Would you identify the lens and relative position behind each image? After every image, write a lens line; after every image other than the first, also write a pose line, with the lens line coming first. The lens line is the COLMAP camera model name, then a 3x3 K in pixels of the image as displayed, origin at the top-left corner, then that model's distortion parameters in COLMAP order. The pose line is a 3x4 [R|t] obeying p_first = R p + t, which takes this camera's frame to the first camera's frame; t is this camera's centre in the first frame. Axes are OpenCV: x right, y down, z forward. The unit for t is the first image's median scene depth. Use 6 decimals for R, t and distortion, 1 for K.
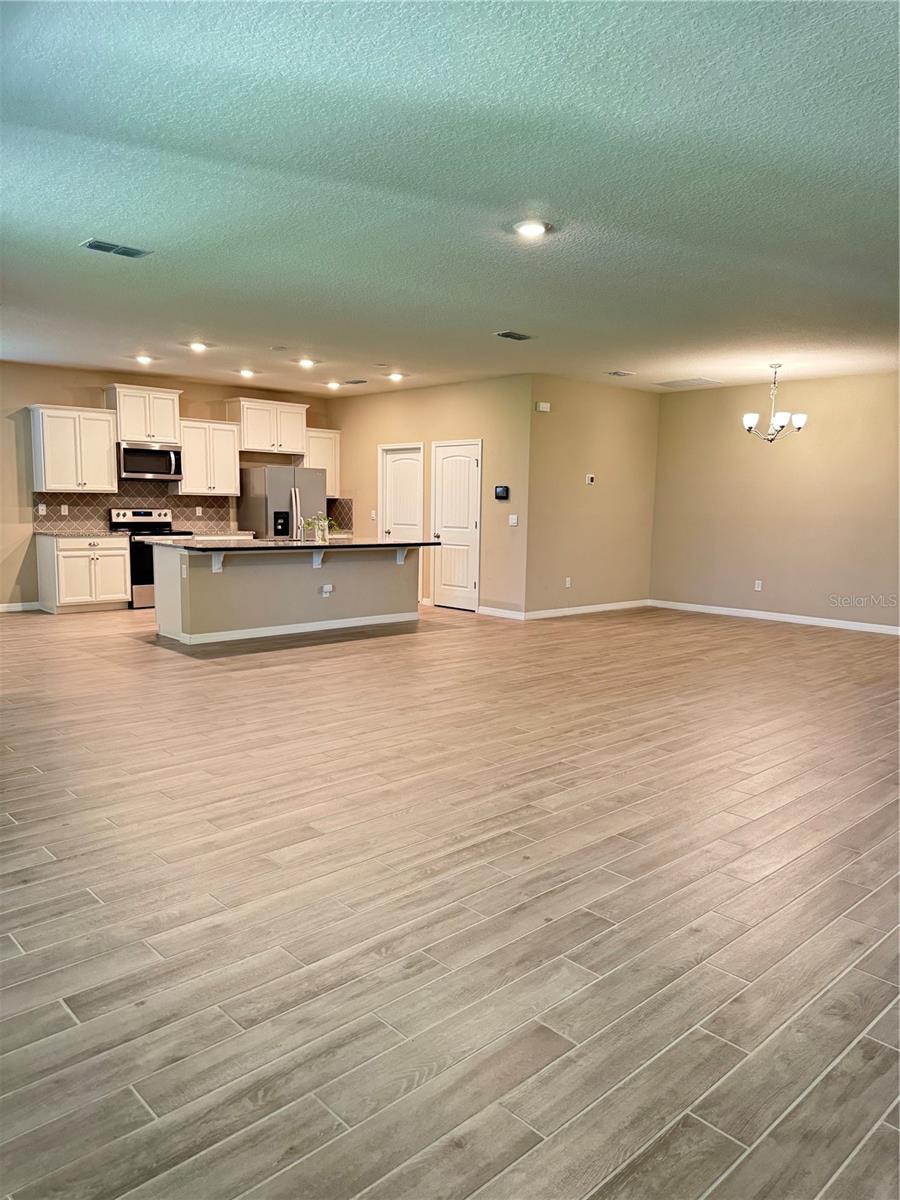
lens RADIAL K [[845.6, 0, 450.0], [0, 845.6, 600.0], [0, 0, 1]] dist [0.203882, -0.445613]
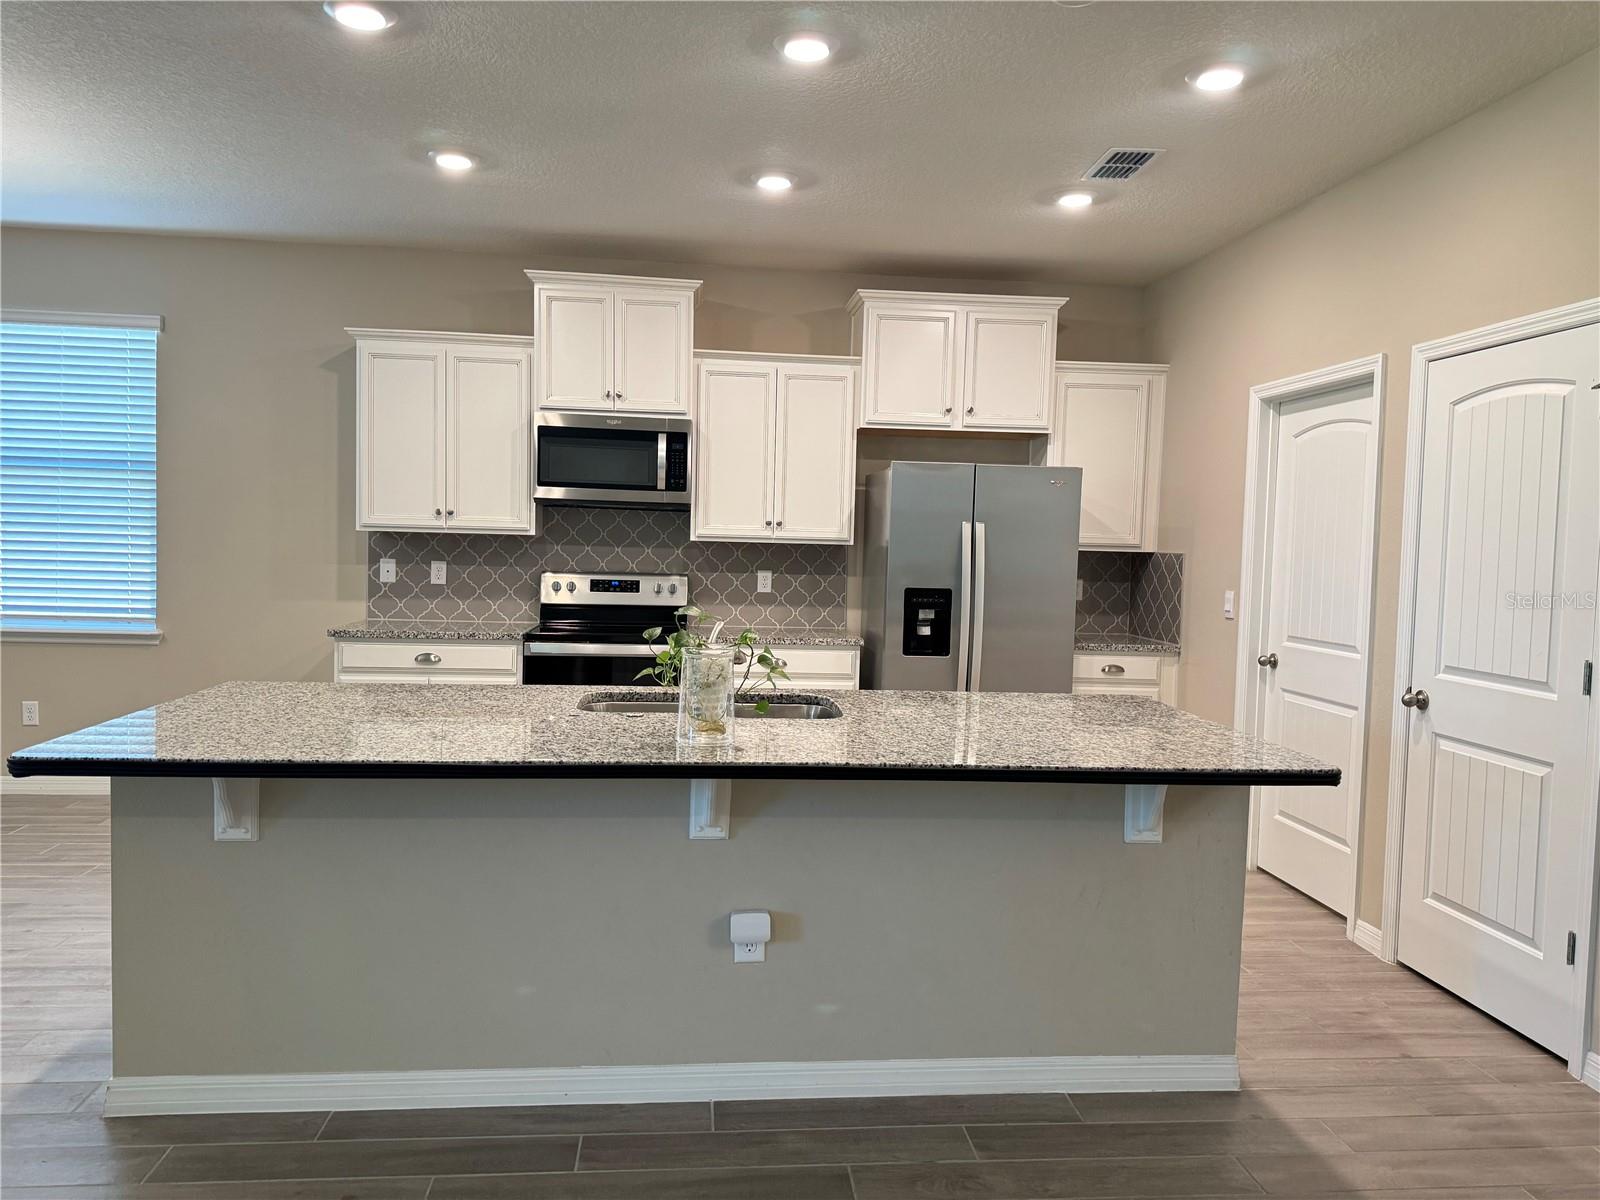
lens RADIAL K [[1127.4, 0, 791.5], [0, 1127.4, 588.6], [0, 0, 1]] dist [0.203882, -0.445613]
pose [[0.799283, 0.032634, -0.600068, 0.042070], [-0.085314, 0.994573, -0.059549, -0.073822], [0.594868, 0.098791, 0.797730, 0.618800]]
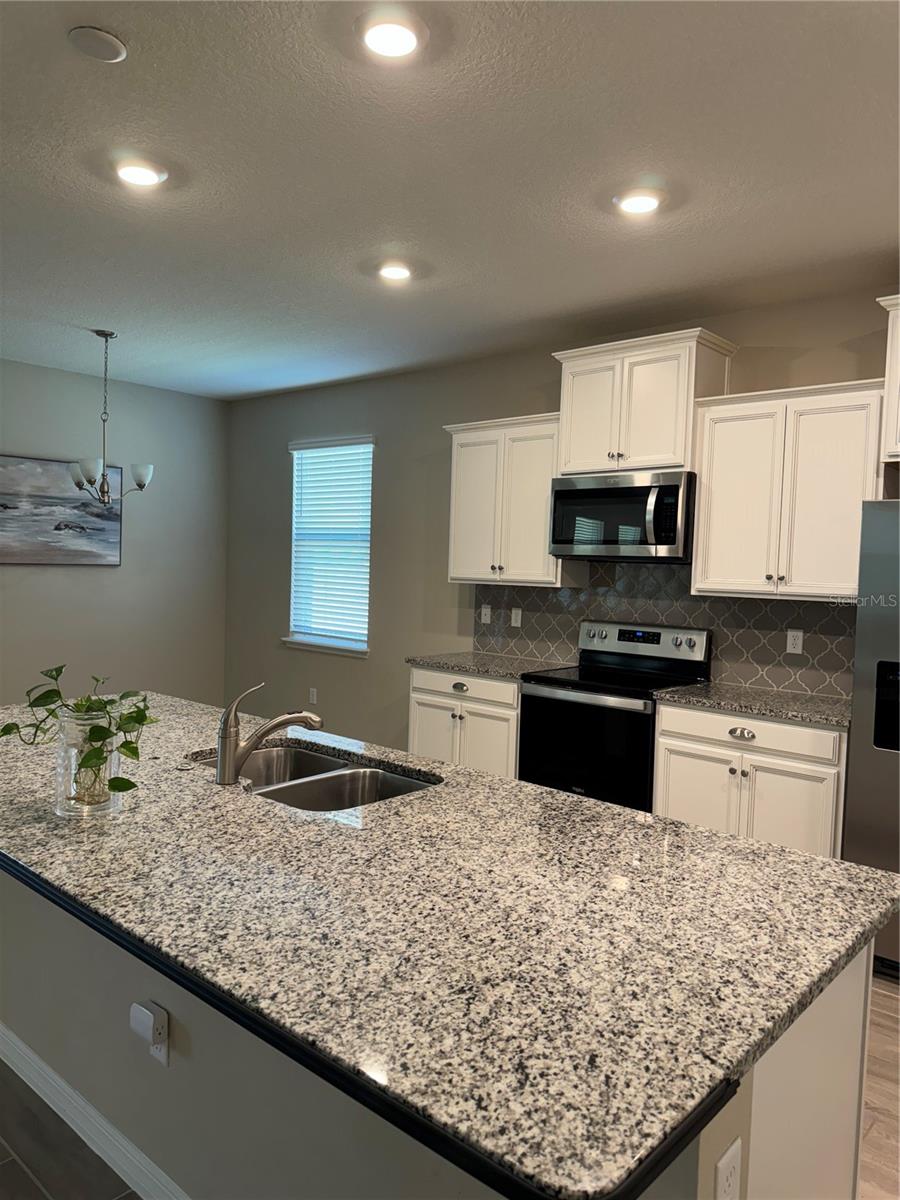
lens RADIAL K [[845.6, 0, 450.0], [0, 845.6, 600.0], [0, 0, 1]] dist [0.203882, -0.445613]
pose [[0.094771, 0.026958, -0.995134, 0.065805], [-0.148999, 0.988757, 0.012596, -0.110522], [0.984285, 0.147080, 0.097722, 0.869451]]
